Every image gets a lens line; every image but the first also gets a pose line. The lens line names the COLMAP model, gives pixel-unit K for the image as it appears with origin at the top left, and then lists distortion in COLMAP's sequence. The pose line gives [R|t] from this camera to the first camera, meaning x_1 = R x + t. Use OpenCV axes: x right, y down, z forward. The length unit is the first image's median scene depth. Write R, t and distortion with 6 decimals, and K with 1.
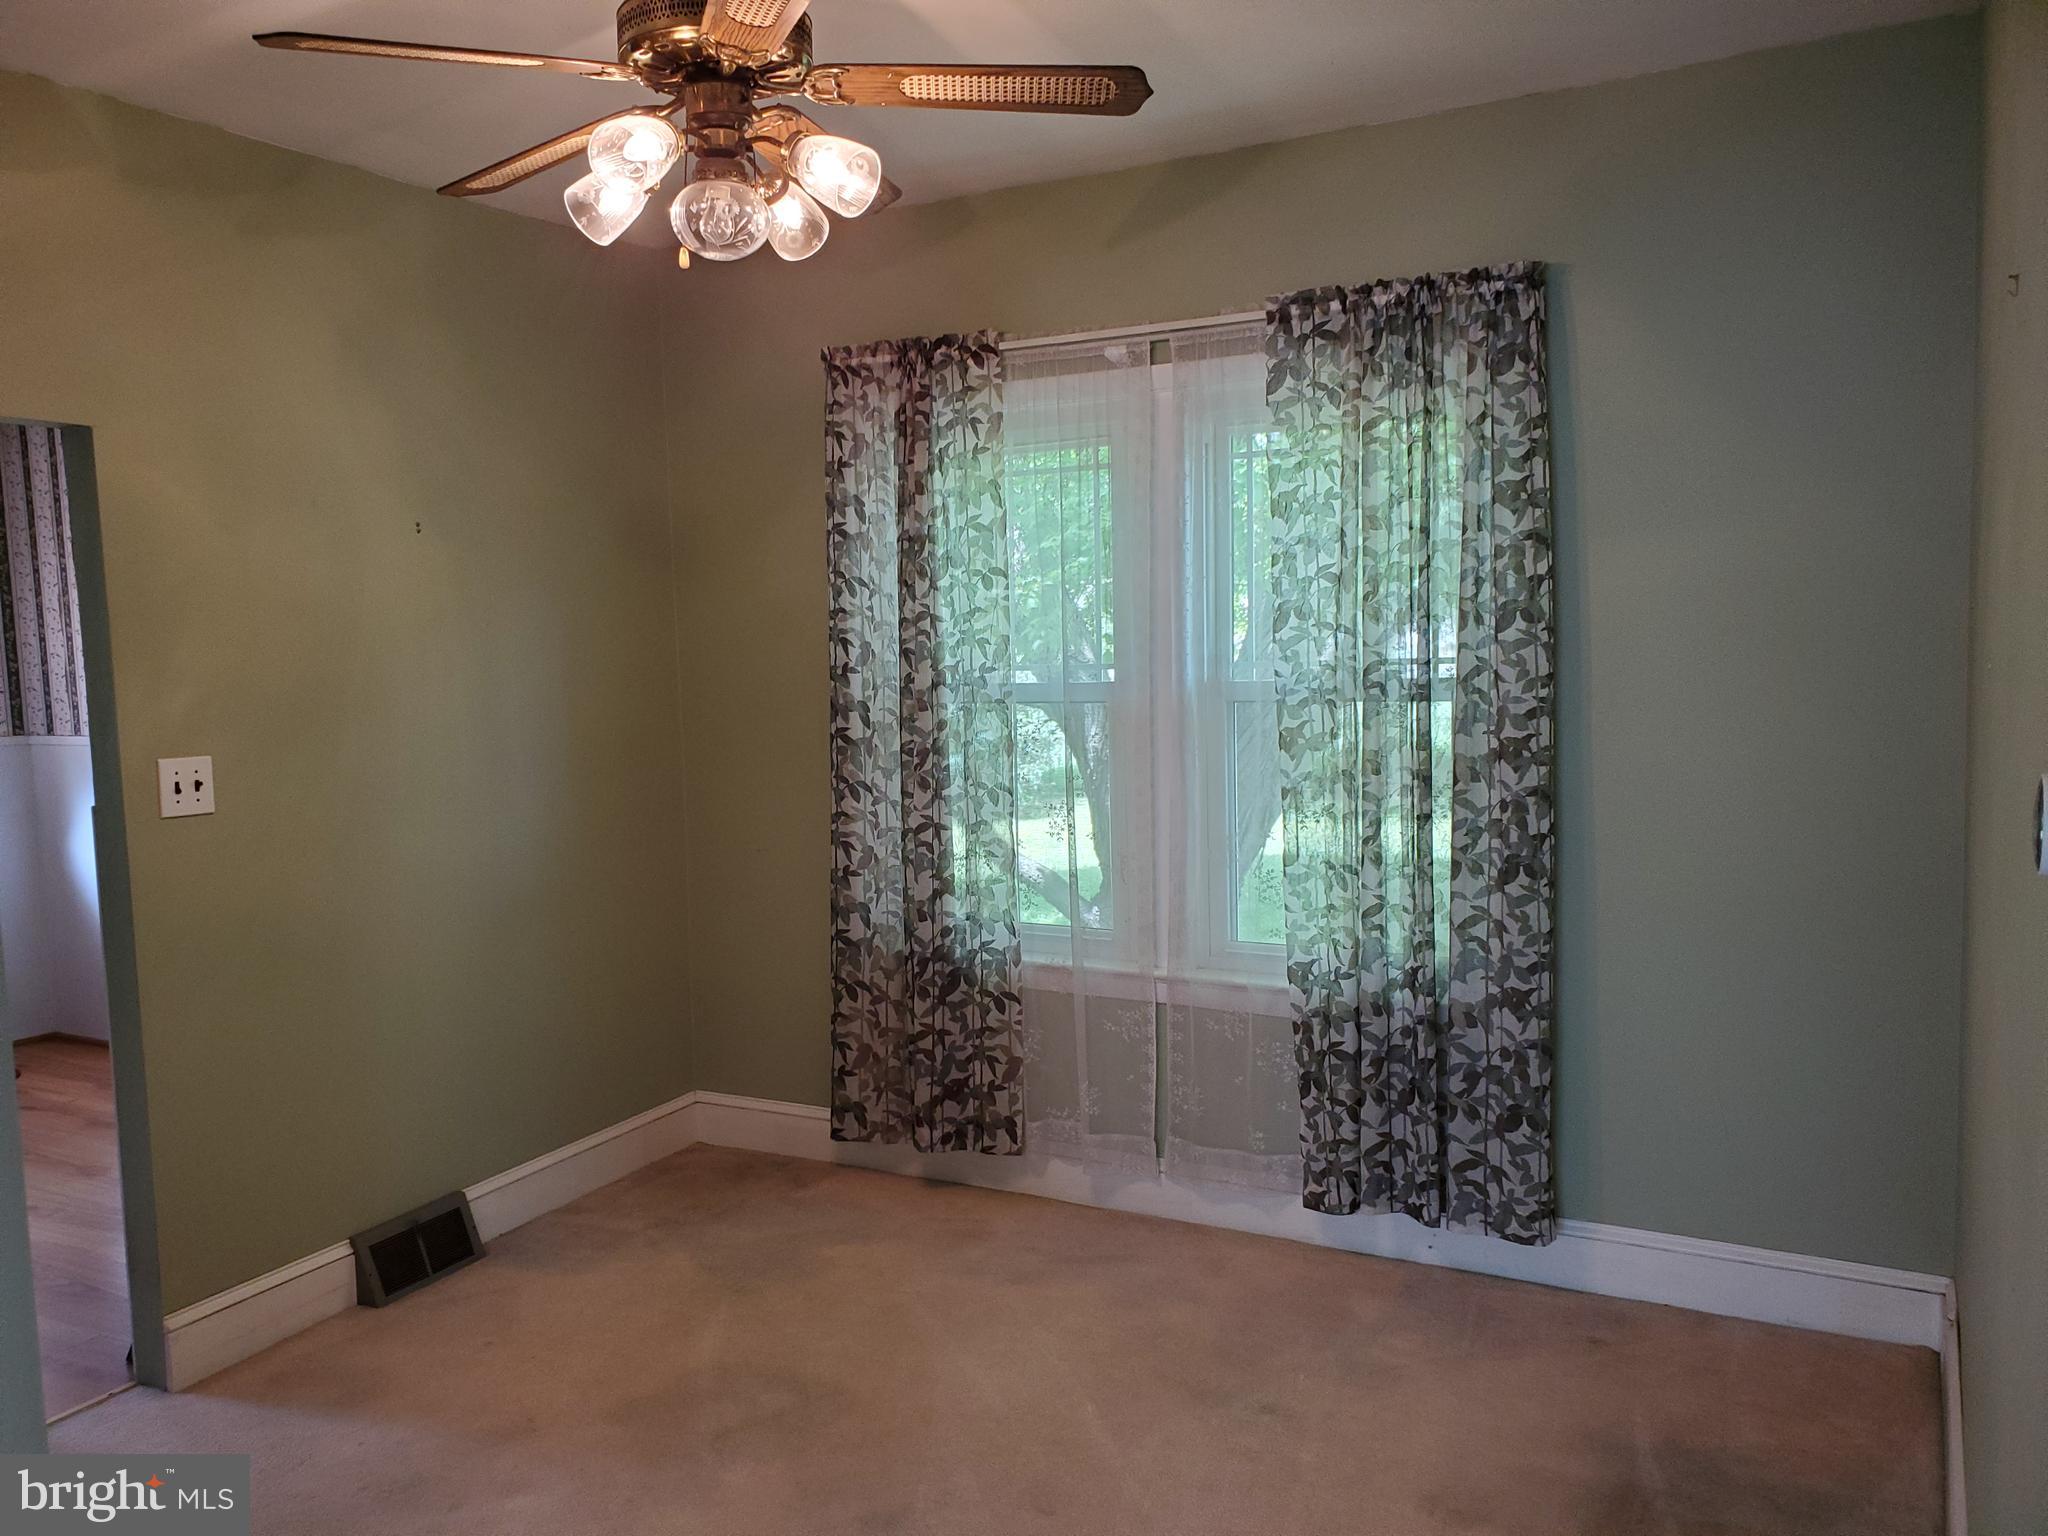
lens RADIAL K [[1584.3, 0, 1026.5], [0, 1584.3, 779.8], [0, 0, 1]] dist [0.052019, -0.027425]
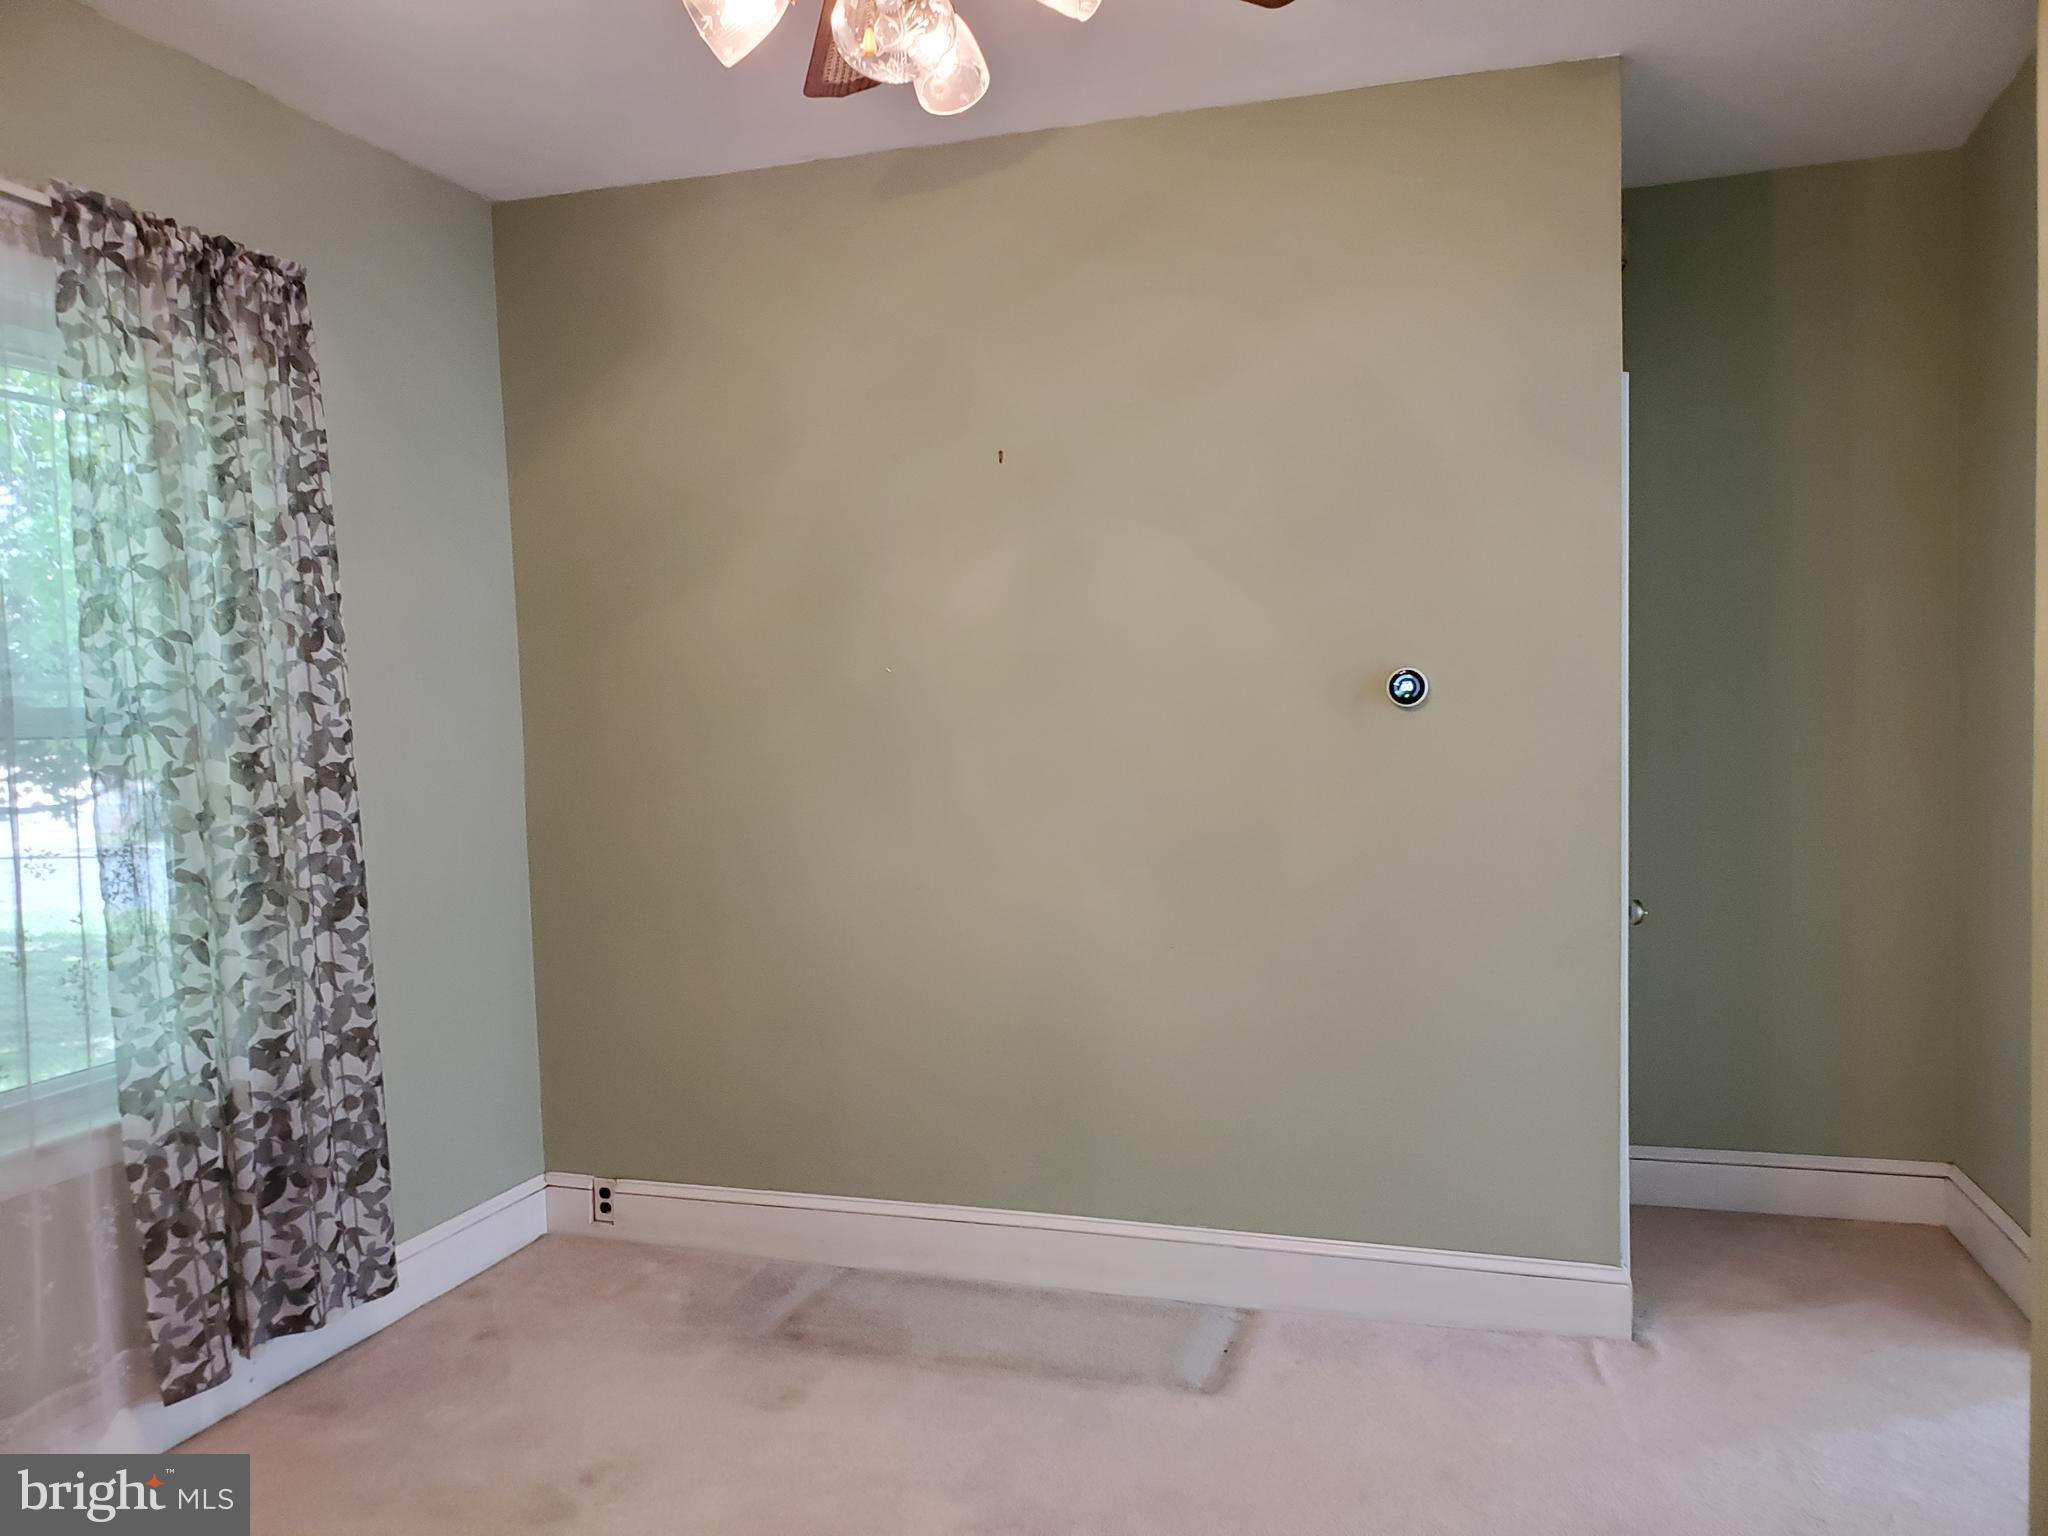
lens RADIAL K [[1584.3, 0, 1022.8], [0, 1584.3, 763.1], [0, 0, 1]] dist [0.052019, -0.027425]
pose [[-0.192538, -0.008387, 0.981254, -0.671203], [0.116625, 0.992680, 0.031368, -0.008378], [-0.974335, 0.120479, -0.190150, 0.747503]]
